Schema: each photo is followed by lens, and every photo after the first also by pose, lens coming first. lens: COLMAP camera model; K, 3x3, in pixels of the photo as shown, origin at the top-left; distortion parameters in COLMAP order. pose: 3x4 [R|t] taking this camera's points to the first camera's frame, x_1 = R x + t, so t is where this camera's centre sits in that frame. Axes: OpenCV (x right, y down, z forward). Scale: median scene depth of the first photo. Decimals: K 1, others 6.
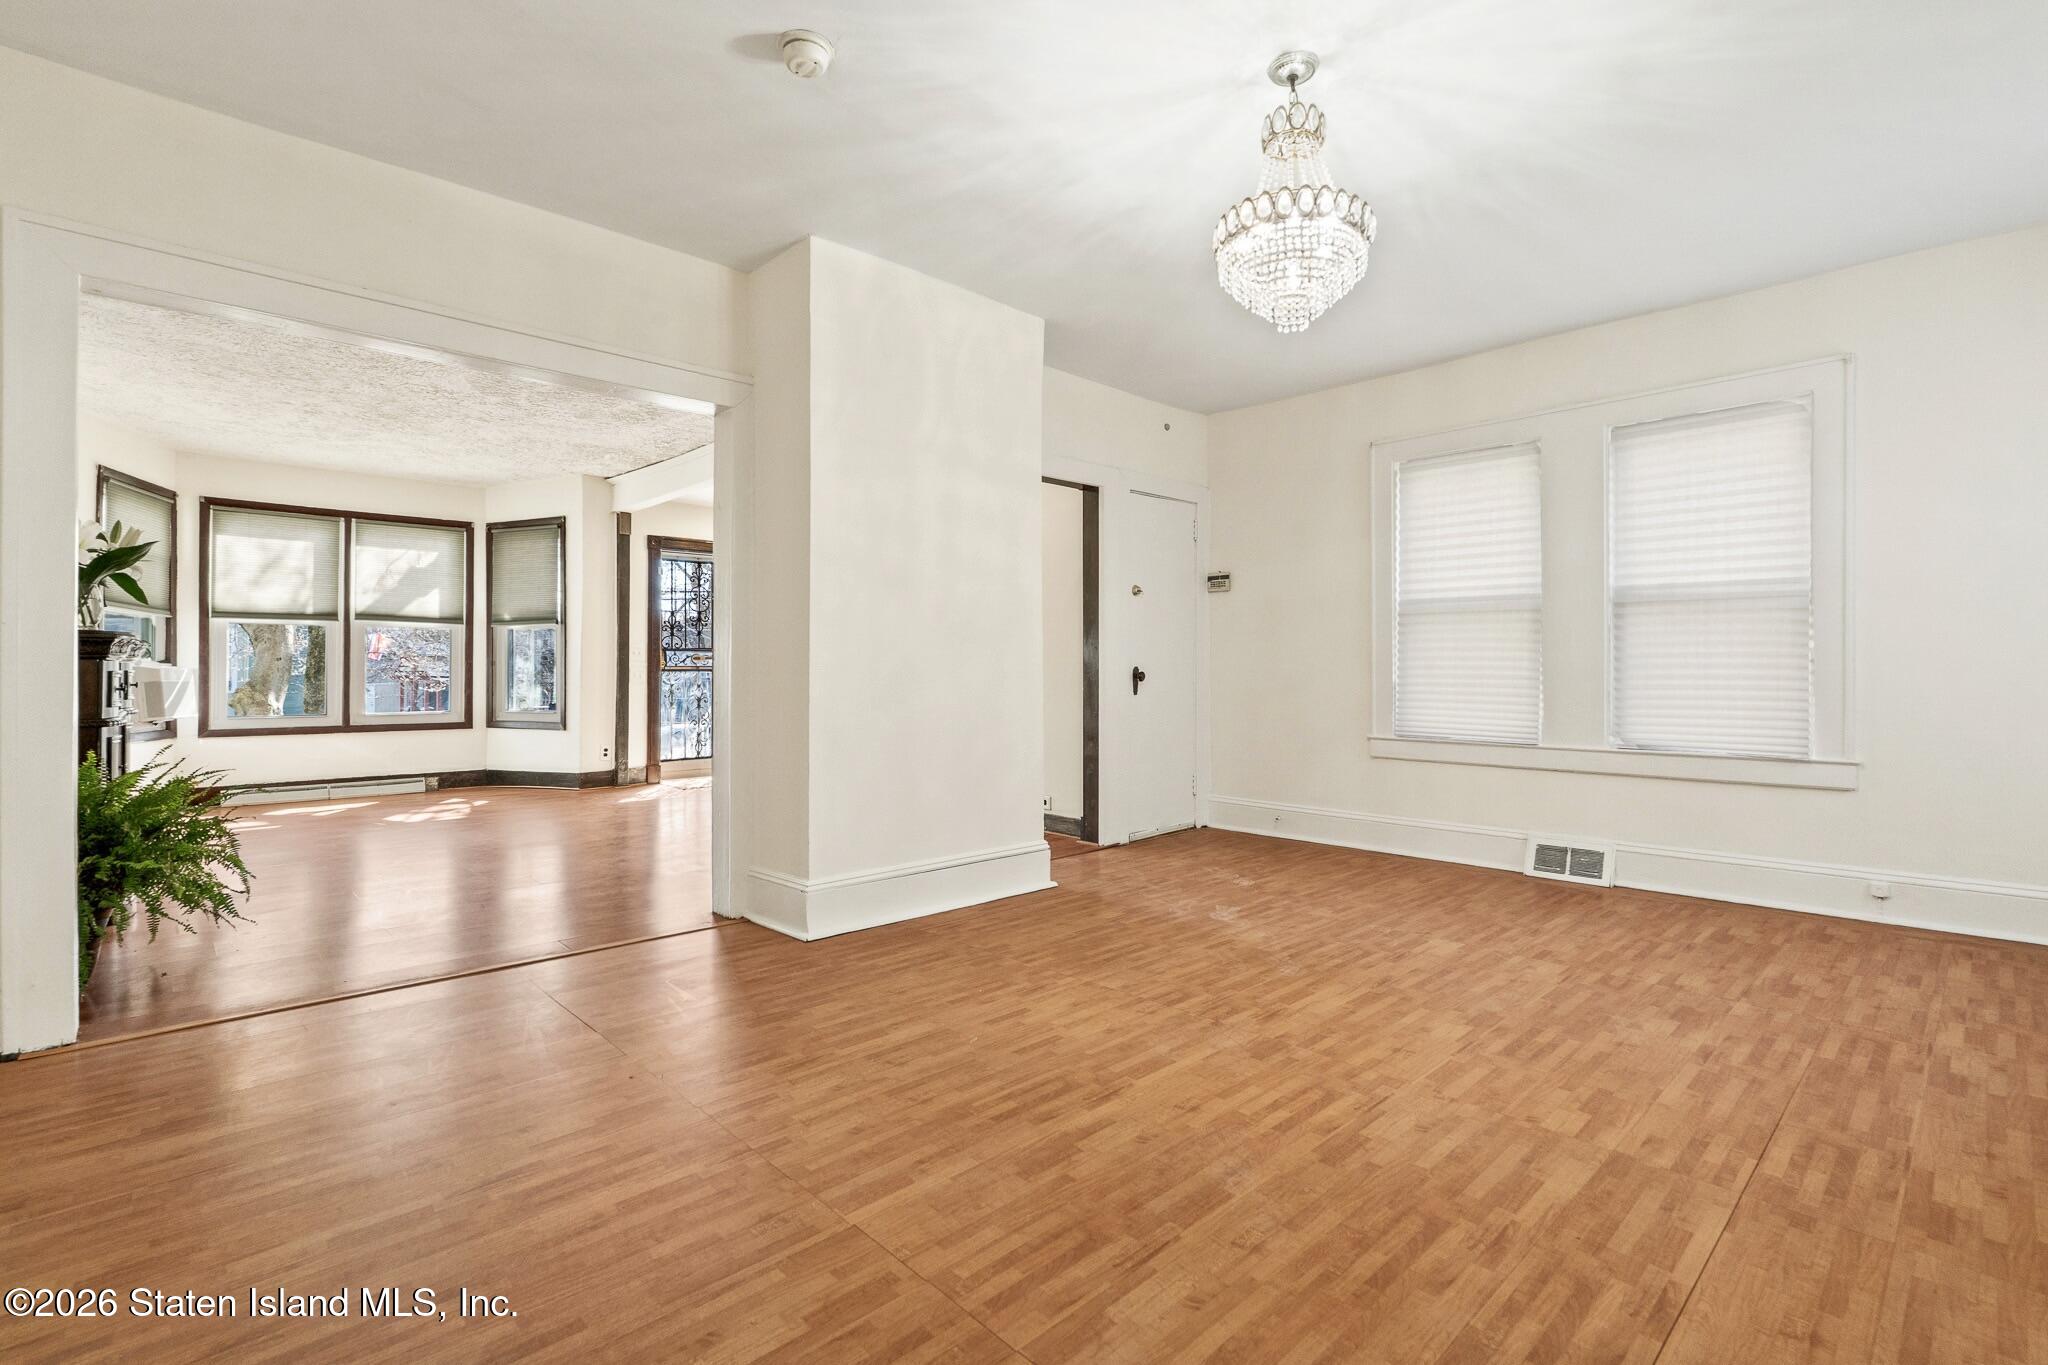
lens RADIAL K [[951.8, 0, 1024.6], [0, 951.8, 676.4], [0, 0, 1]] dist [-0.002792, -0.000236]
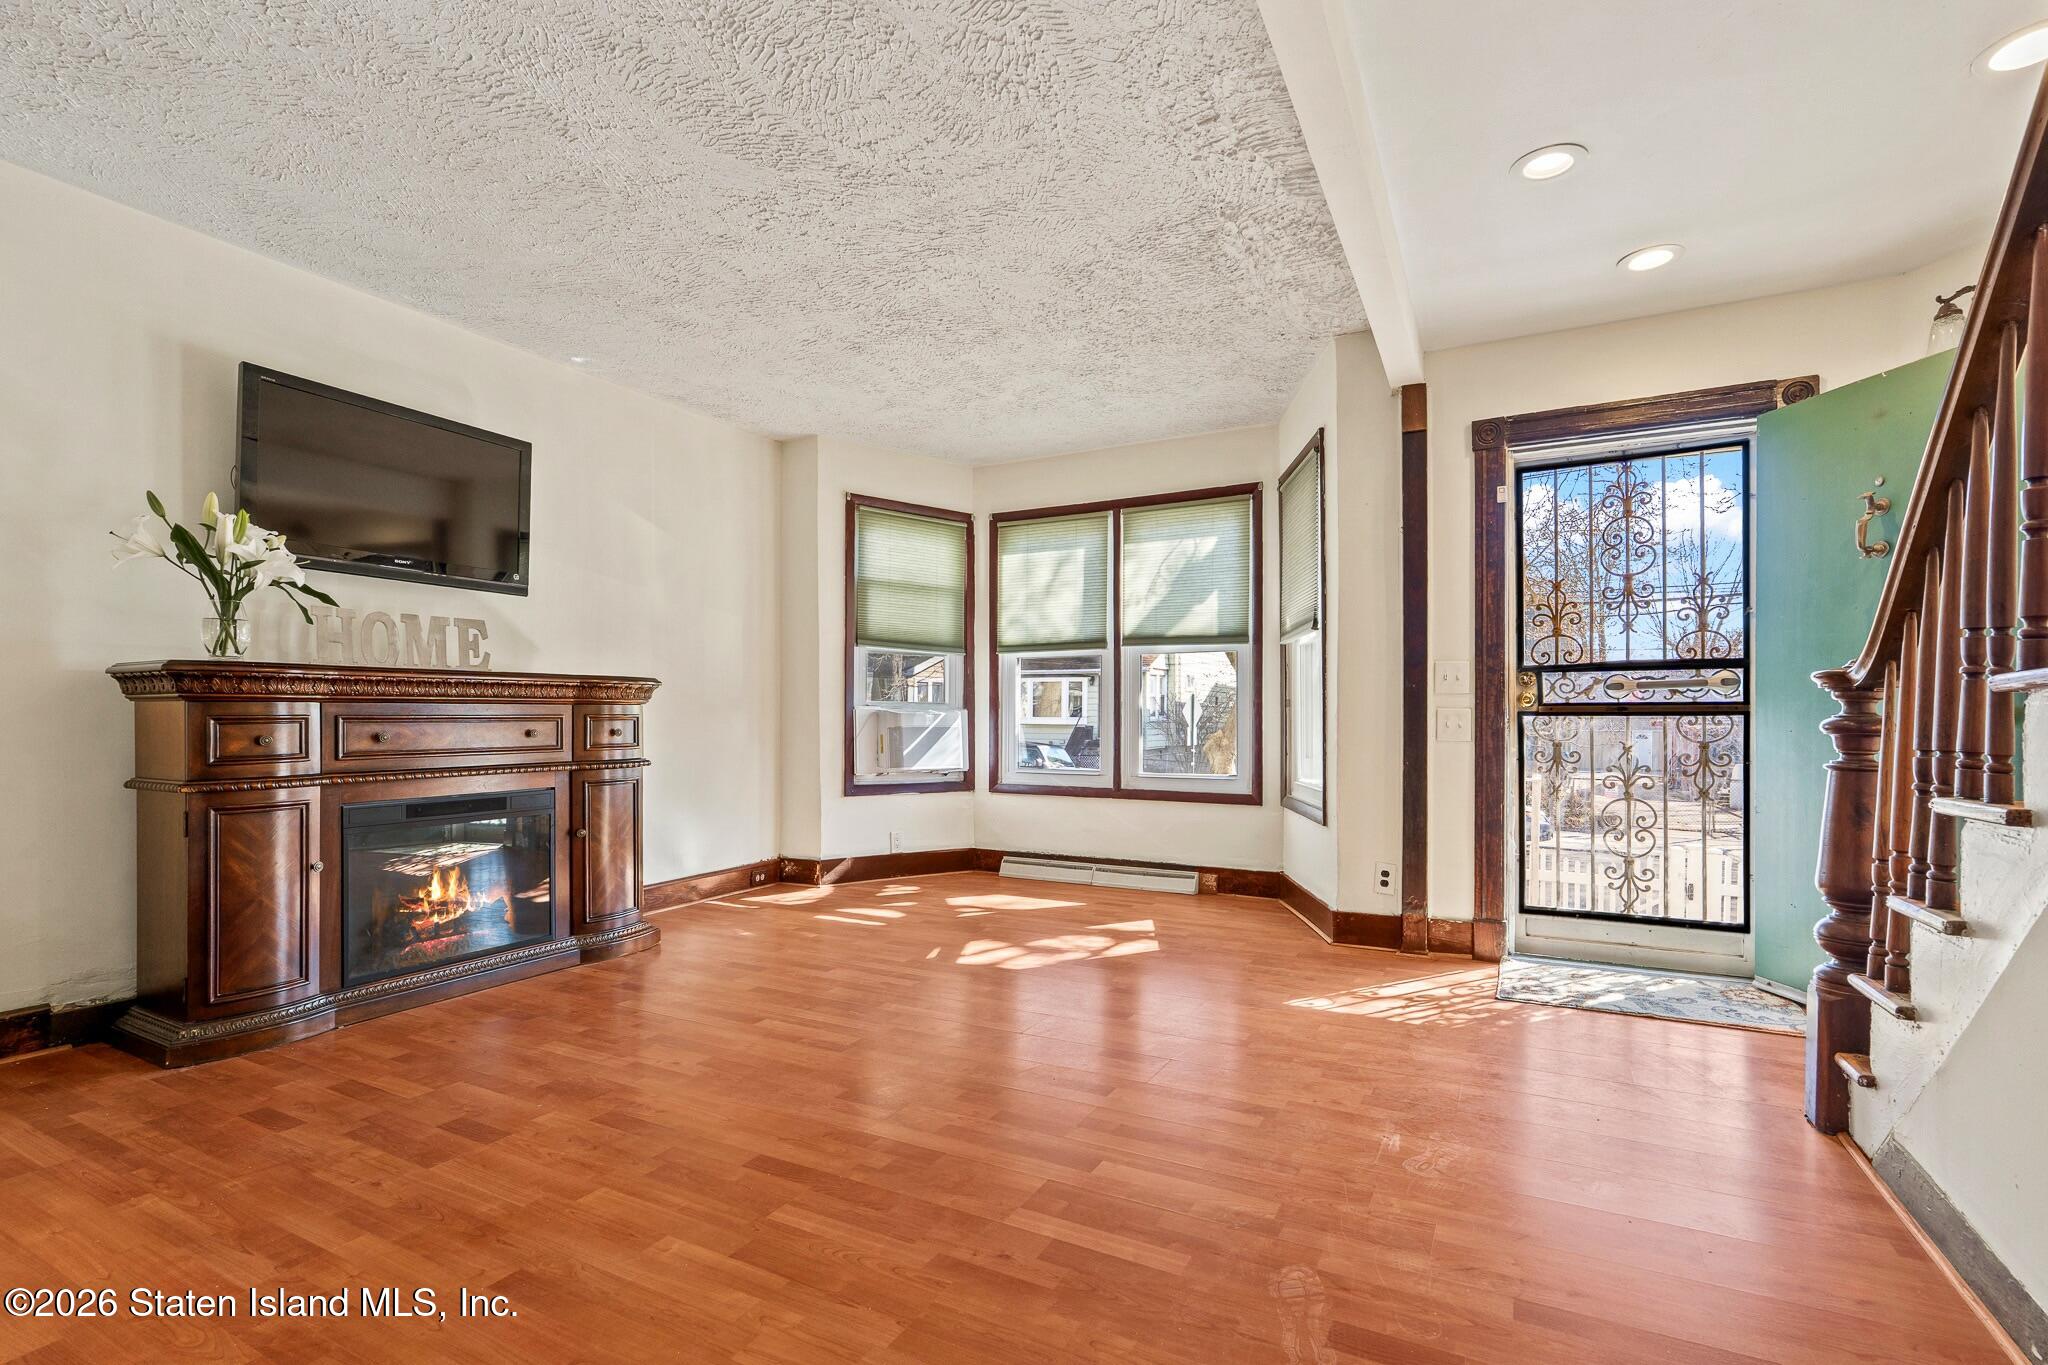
lens RADIAL K [[951.8, 0, 1059.4], [0, 951.8, 732.3], [0, 0, 1]] dist [-0.002792, -0.000236]
pose [[0.332882, 0.017723, -0.942802, -0.028353], [-0.001349, 0.999831, 0.018318, -0.005801], [0.942968, -0.004826, 0.332849, 0.691920]]
